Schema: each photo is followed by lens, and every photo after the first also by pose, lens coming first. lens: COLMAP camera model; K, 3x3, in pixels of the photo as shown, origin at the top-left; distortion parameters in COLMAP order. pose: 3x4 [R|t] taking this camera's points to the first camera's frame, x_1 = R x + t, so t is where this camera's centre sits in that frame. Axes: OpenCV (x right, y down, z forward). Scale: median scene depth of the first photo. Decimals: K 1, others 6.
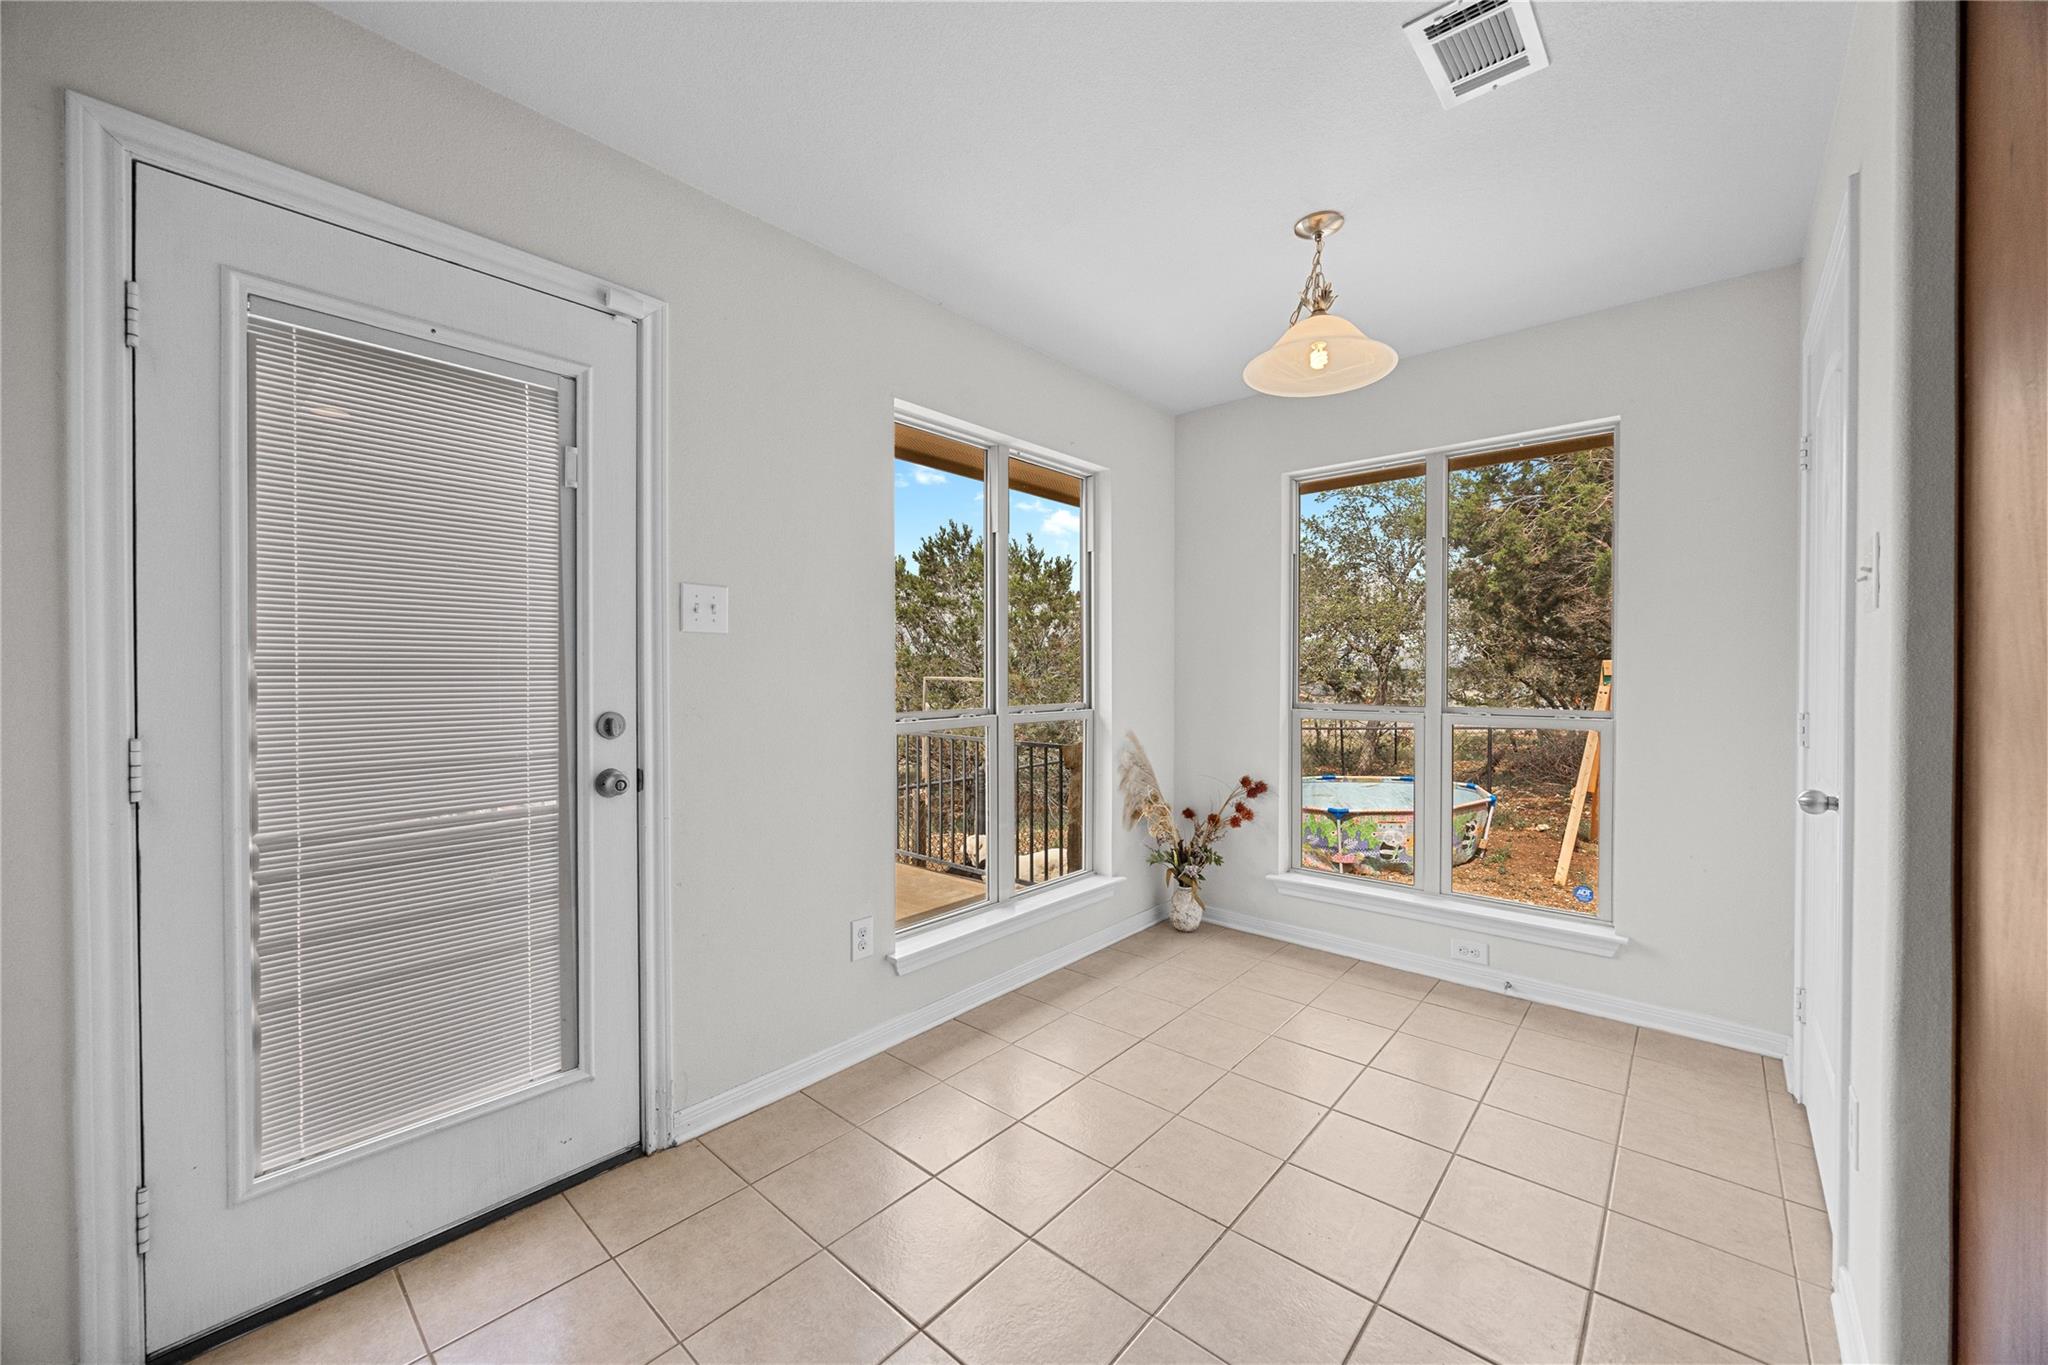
lens RADIAL K [[773.3, 0, 1030.9], [0, 773.3, 678.9], [0, 0, 1]] dist [-0.000341, -0.000201]
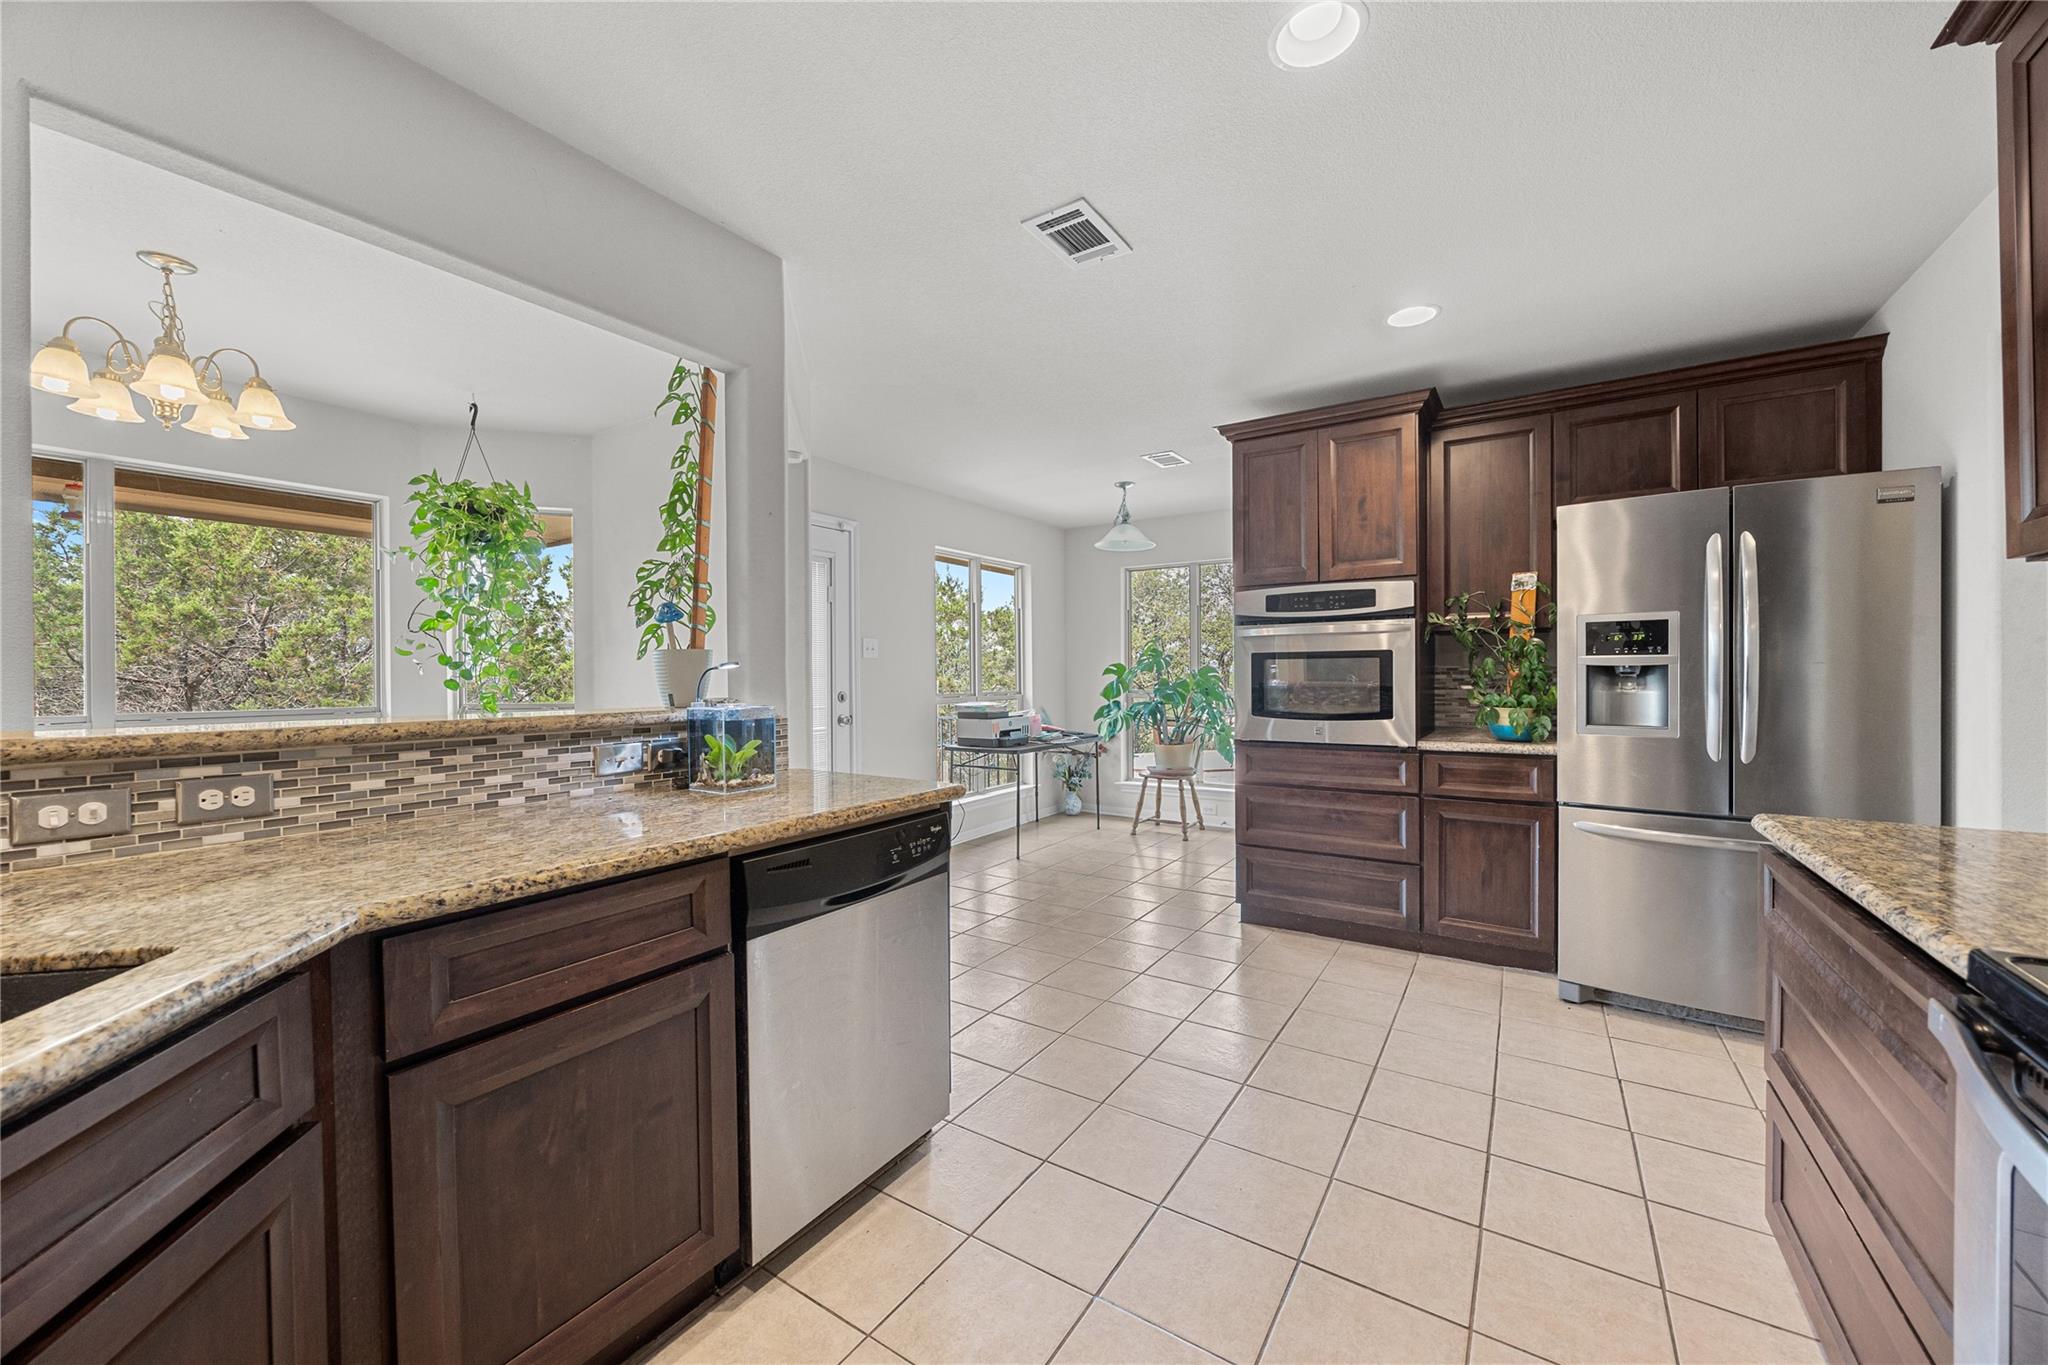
lens RADIAL K [[773.3, 0, 1030.9], [0, 773.3, 678.9], [0, 0, 1]] dist [-0.000341, -0.000201]
pose [[0.989290, -0.009747, 0.145638, -0.163465], [0.010244, 0.999944, -0.002662, 0.007820], [-0.145604, 0.004125, 0.989334, -0.811141]]
